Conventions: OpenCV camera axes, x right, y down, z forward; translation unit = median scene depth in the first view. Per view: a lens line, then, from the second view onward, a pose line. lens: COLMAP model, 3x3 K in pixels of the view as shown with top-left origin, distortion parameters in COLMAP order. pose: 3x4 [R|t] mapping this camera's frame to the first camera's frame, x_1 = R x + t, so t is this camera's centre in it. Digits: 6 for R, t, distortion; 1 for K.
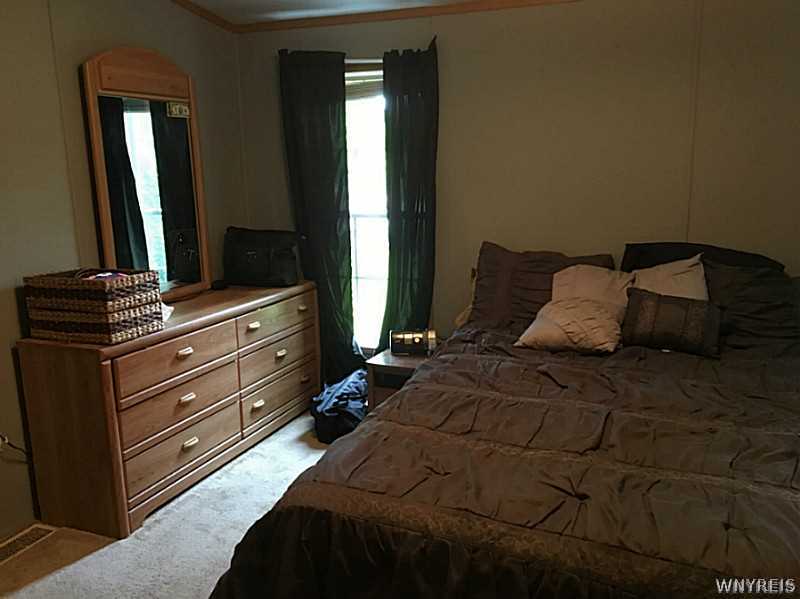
lens RADIAL K [[675.0, 0, 400.0], [0, 675.0, 299.5], [0, 0, 1]] dist [0.102579, -0.152260]
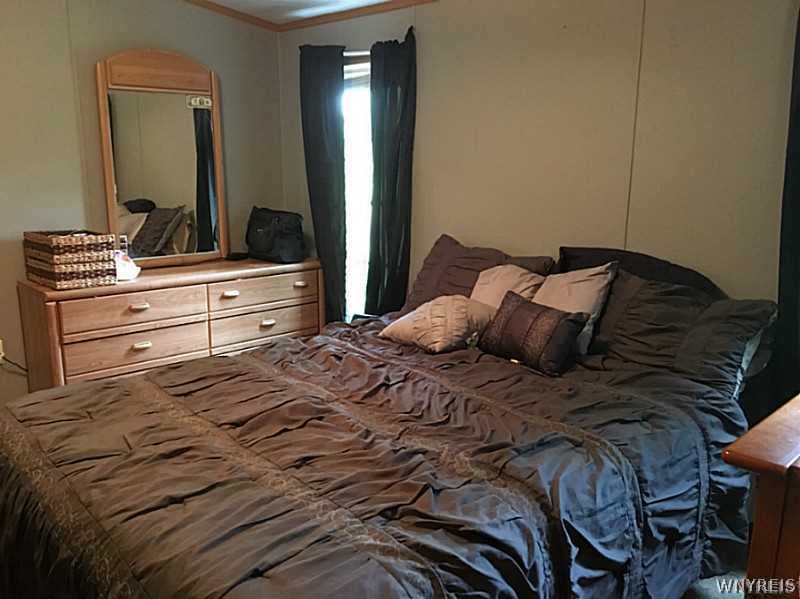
lens RADIAL K [[675.0, 0, 400.0], [0, 675.0, 299.5], [0, 0, 1]] dist [0.102579, -0.152260]
pose [[0.912787, 0.109260, -0.393550, 0.558170], [-0.104955, 0.993945, 0.032518, -0.020047], [0.394720, 0.011623, 0.918728, 0.086199]]
